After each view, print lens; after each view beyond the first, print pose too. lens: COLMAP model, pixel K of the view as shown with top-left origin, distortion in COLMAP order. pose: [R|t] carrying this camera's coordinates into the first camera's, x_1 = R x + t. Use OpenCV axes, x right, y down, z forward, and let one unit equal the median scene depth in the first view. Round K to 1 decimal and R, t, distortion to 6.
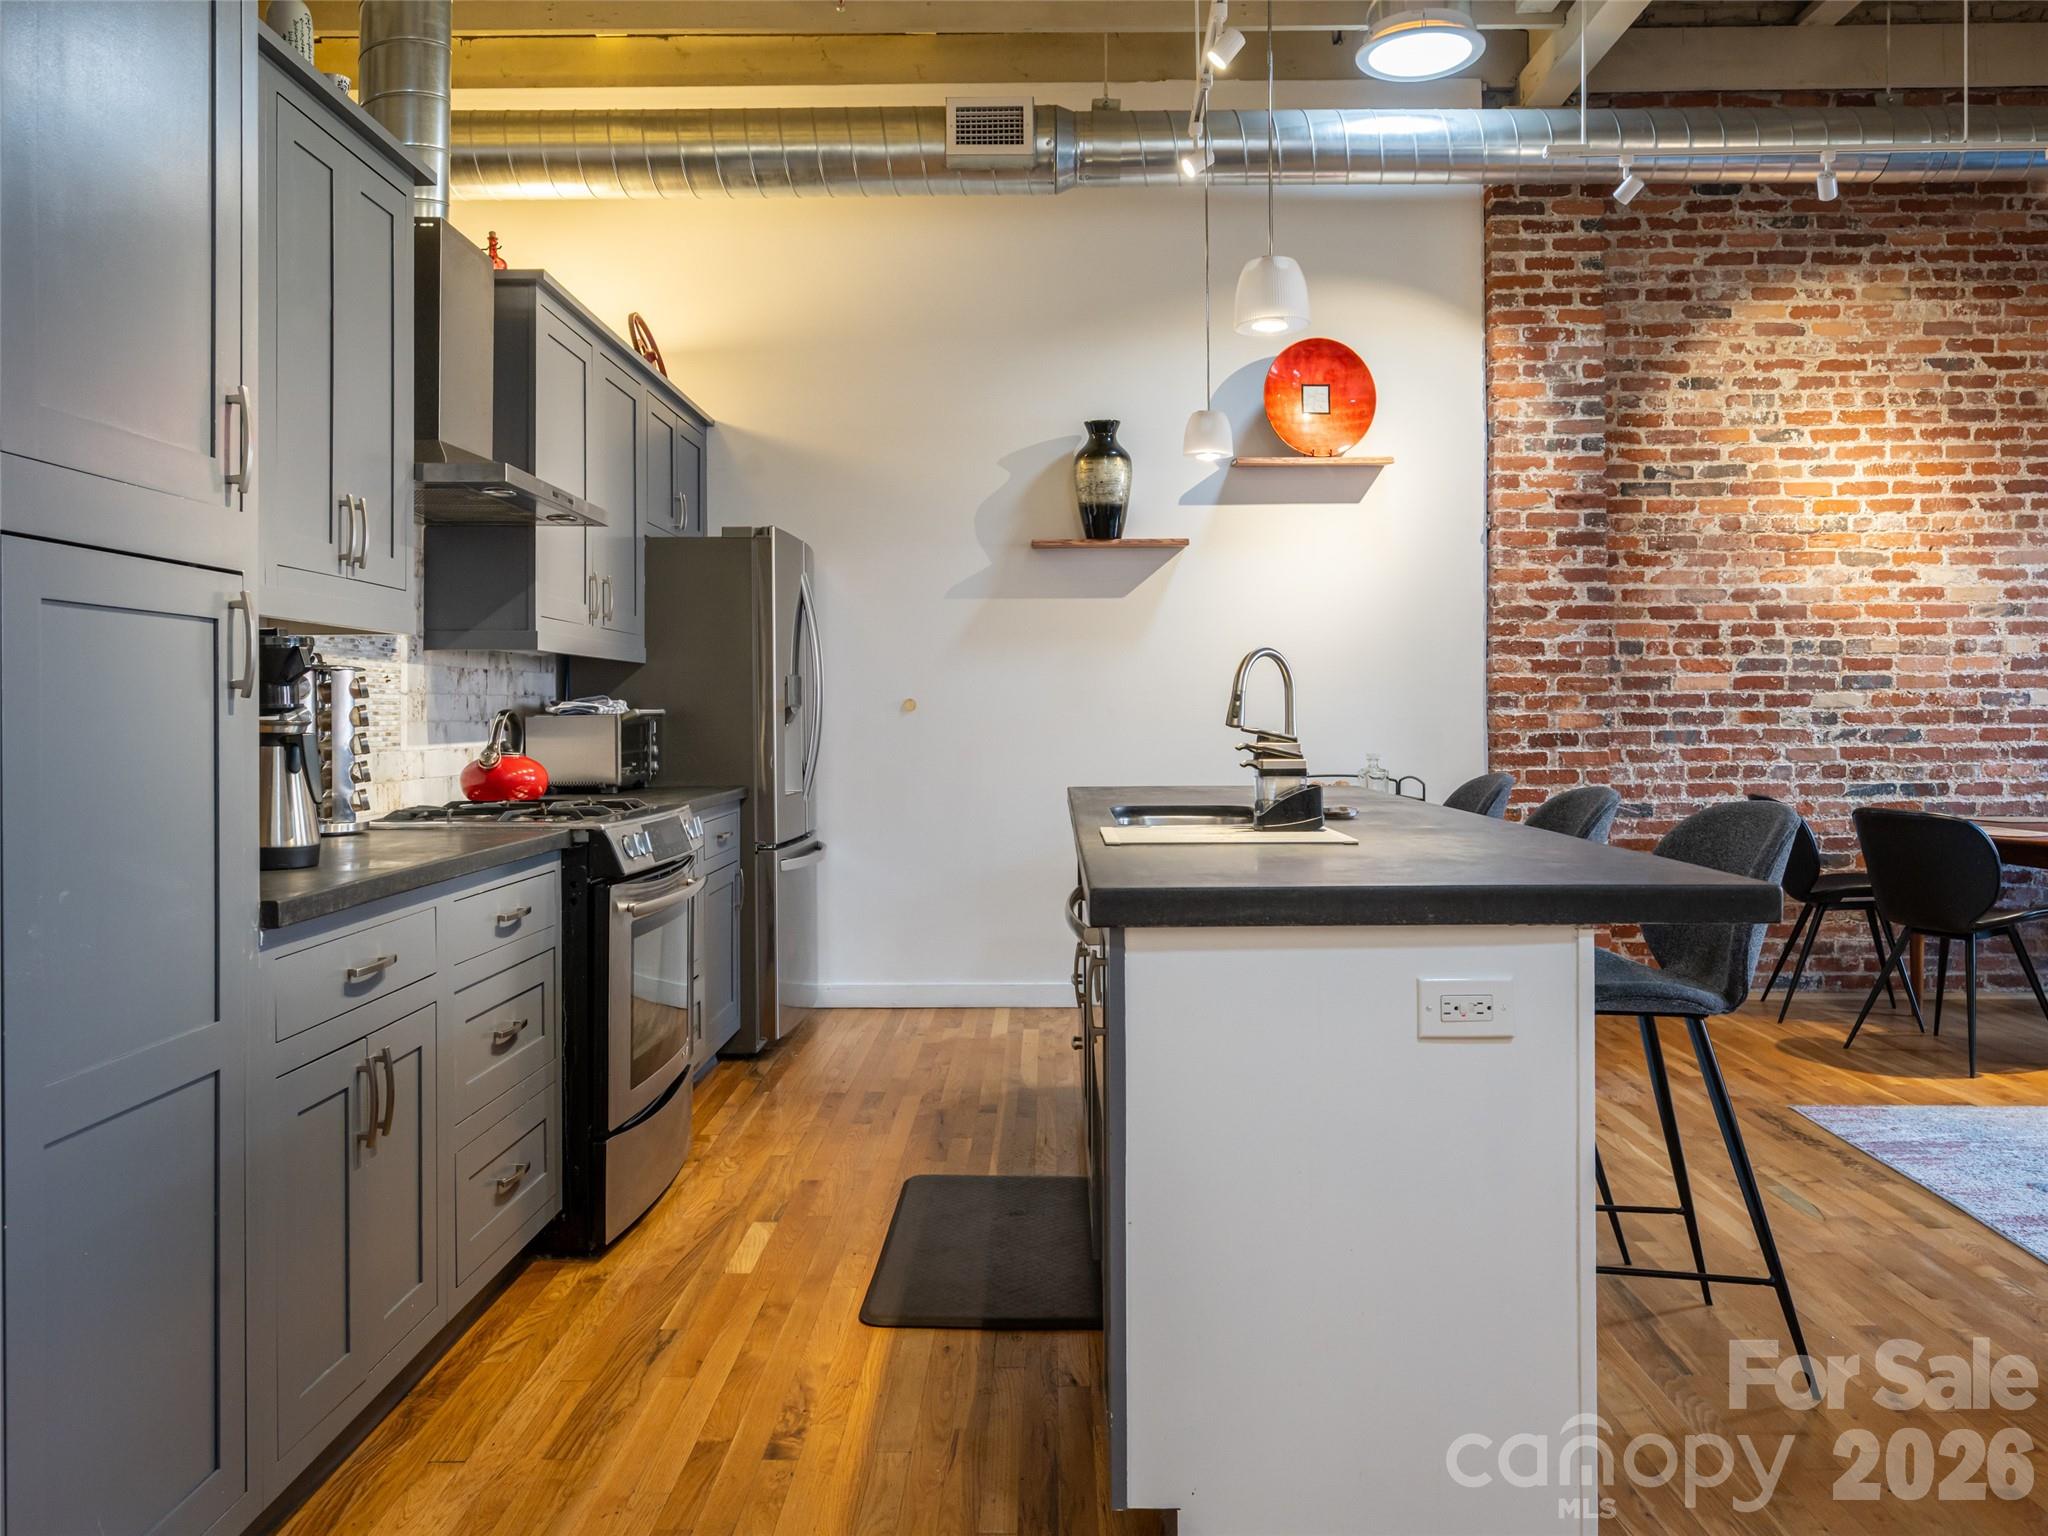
lens RADIAL K [[1534.0, 0, 1024.9], [0, 1534.0, 705.1], [0, 0, 1]] dist [-0.001165, 0.000038]
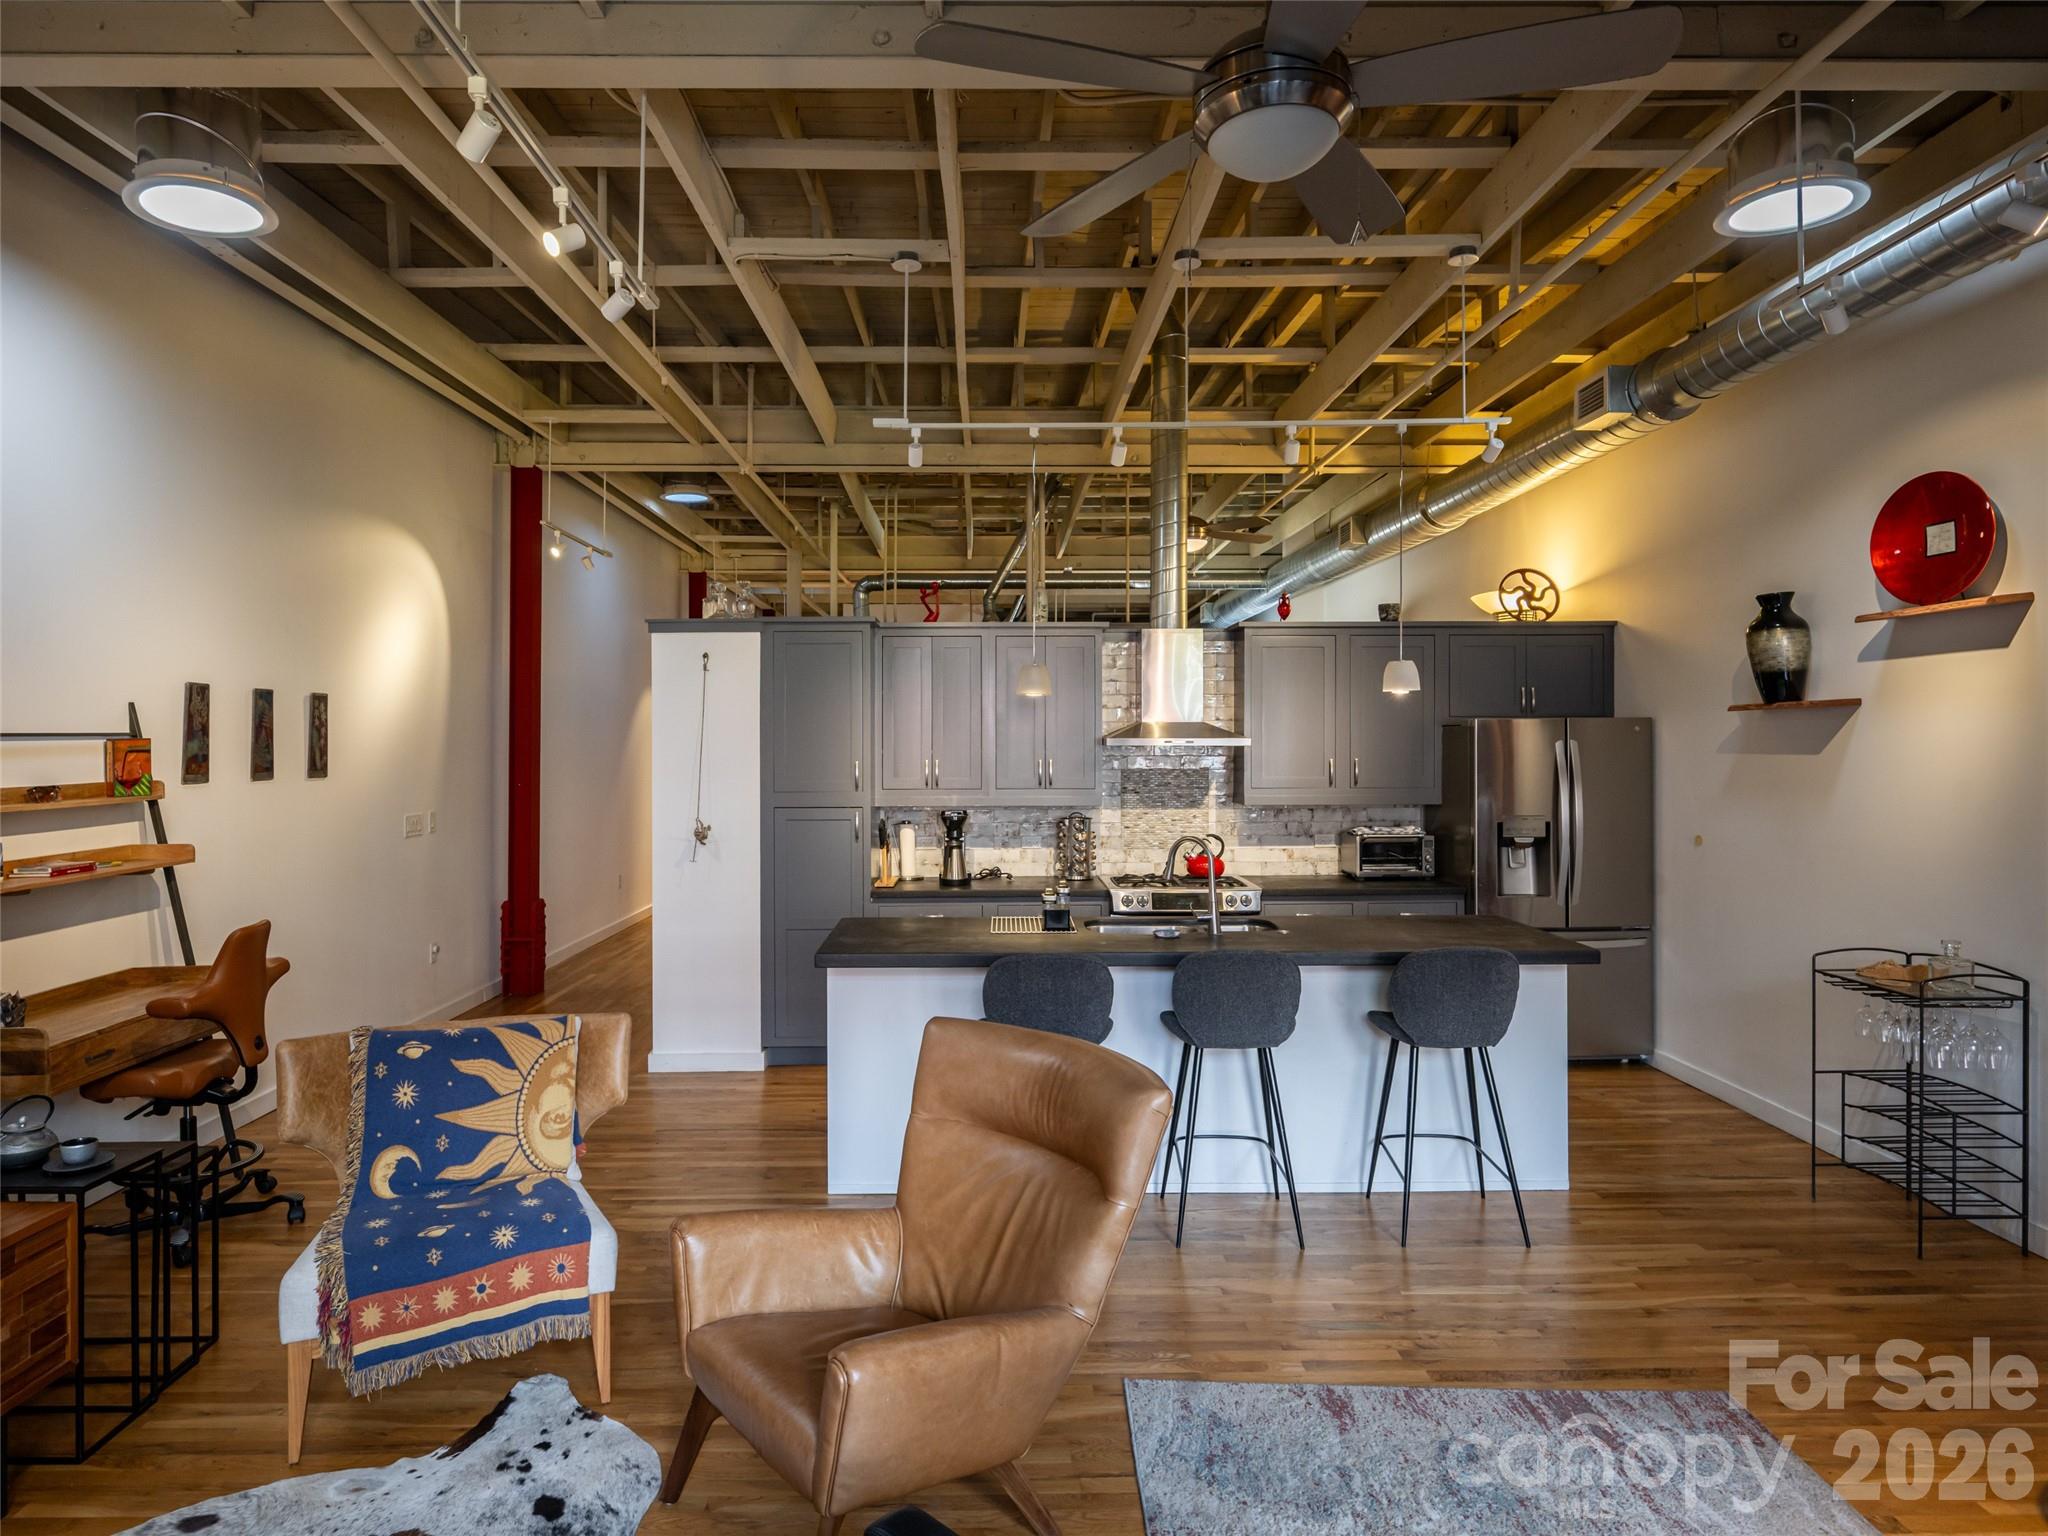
lens RADIAL K [[1220.8, 0, 1006.8], [0, 1220.8, 737.7], [0, 0, 1]] dist [0.001431, -0.000019]
pose [[0.035977, -0.000852, -0.999352, 0.890800], [0.008843, 0.999961, -0.000534, -0.087388], [0.999313, -0.008818, 0.035983, 0.424499]]
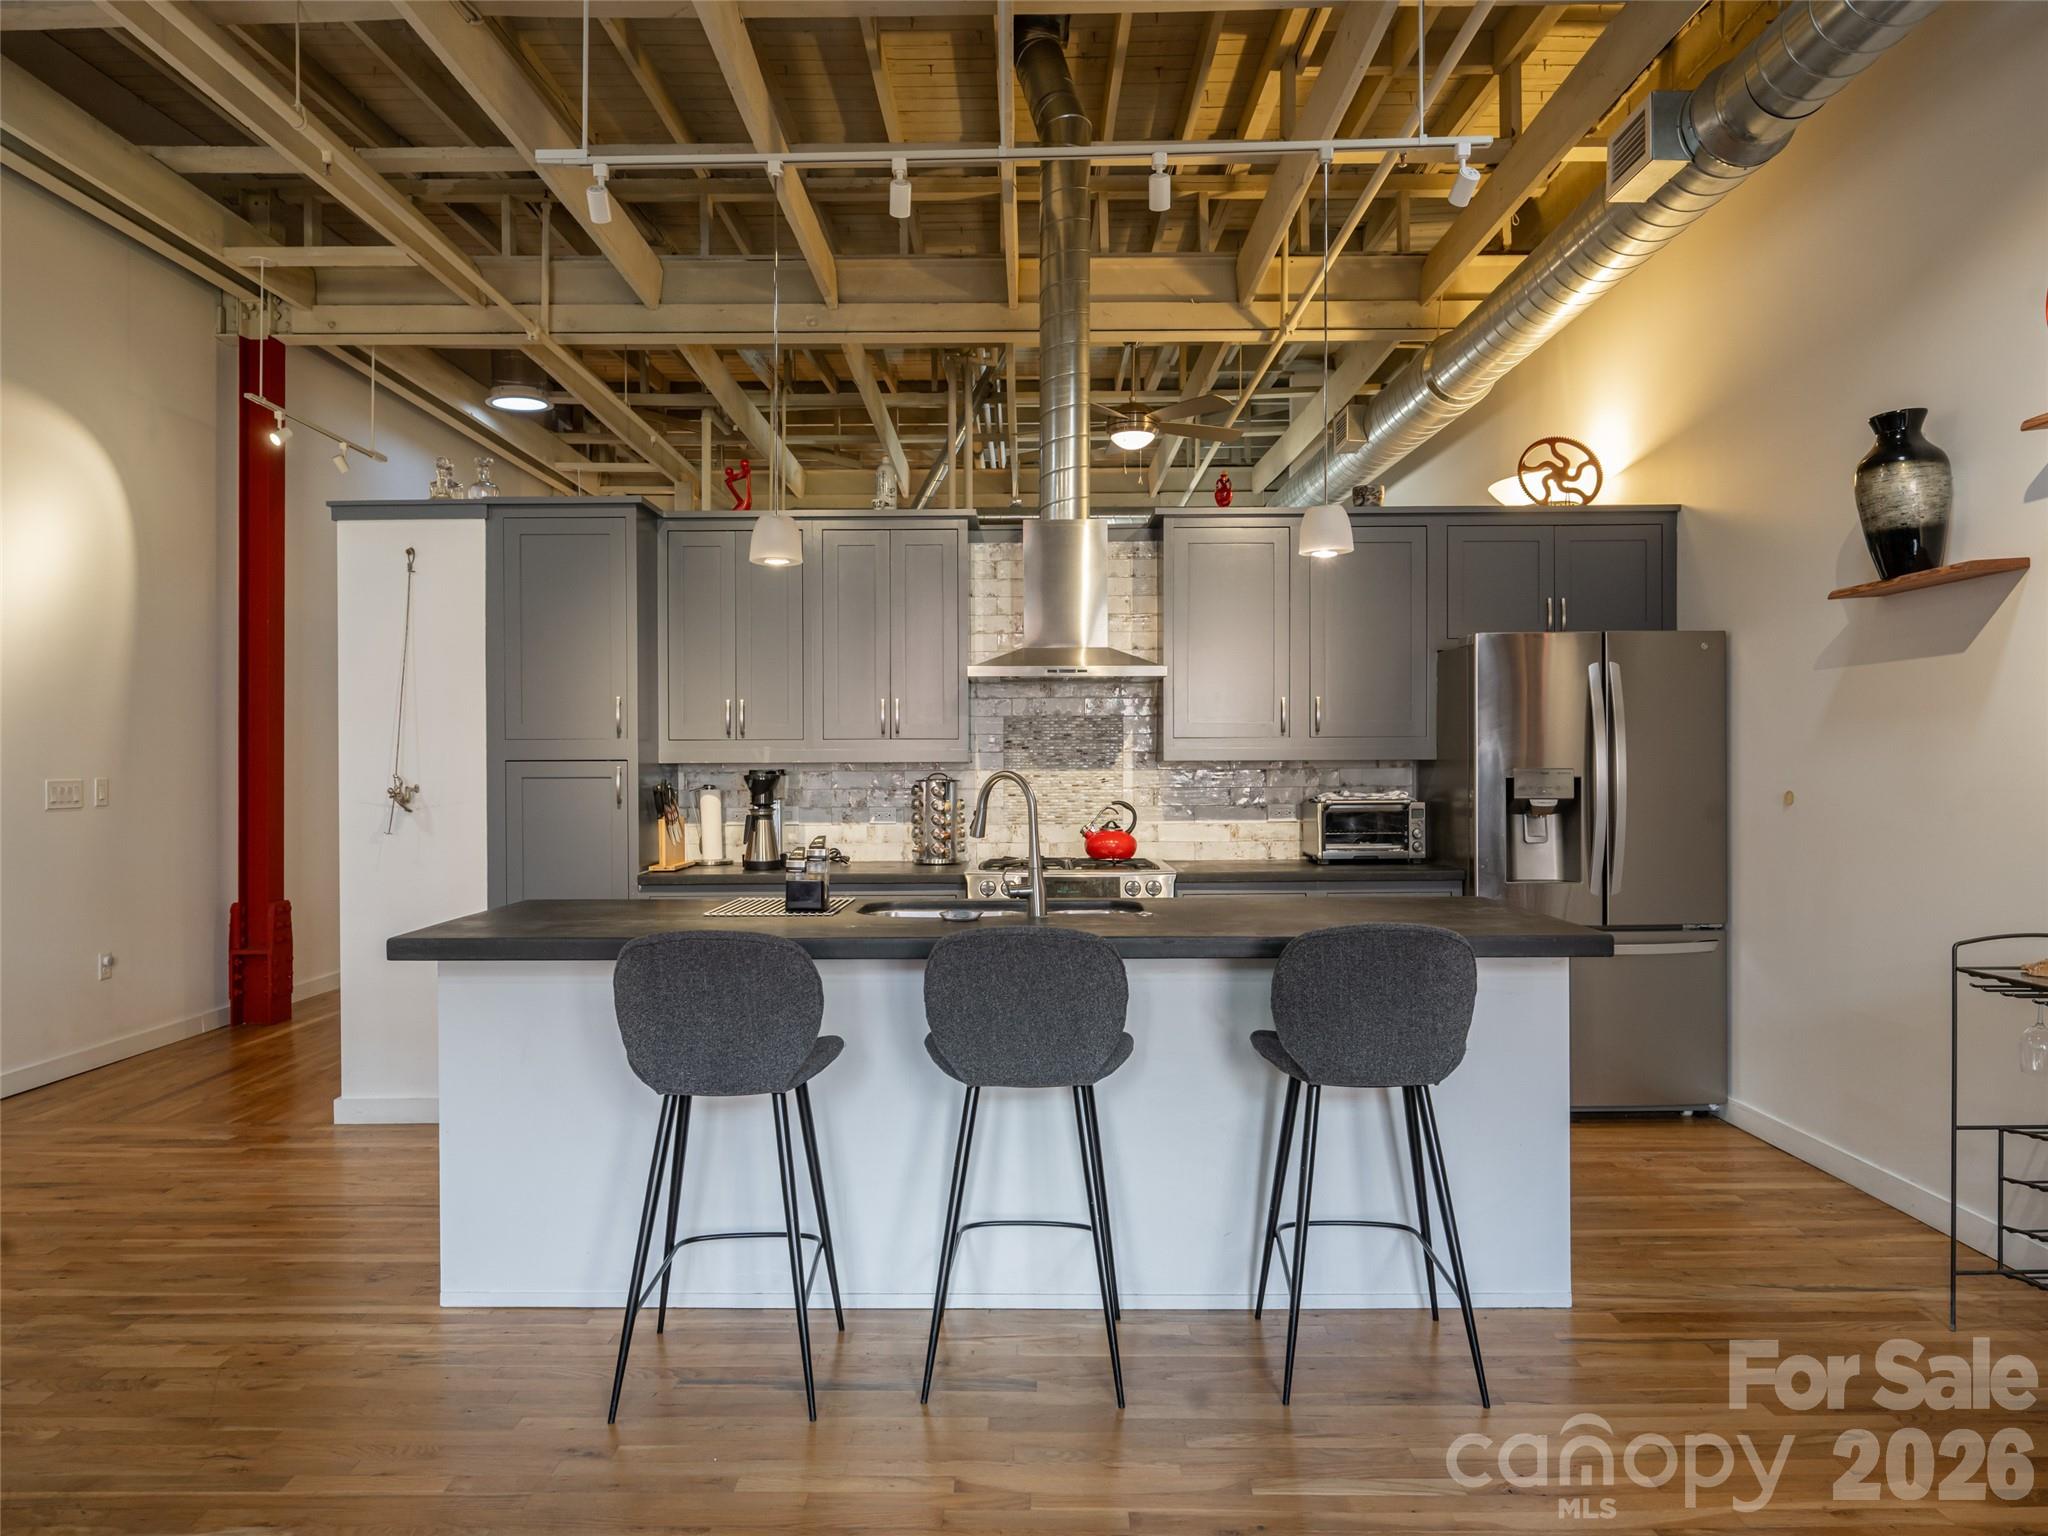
lens RADIAL K [[1354.9, 0, 1024.0], [0, 1354.9, 768.0], [0, 0, 1]] dist [0.000684, 0.000882]
pose [[0.016733, 0.005598, -0.999844, 0.683093], [0.010217, 0.999931, 0.005769, -0.025831], [0.999808, -0.010311, 0.016674, 0.573128]]
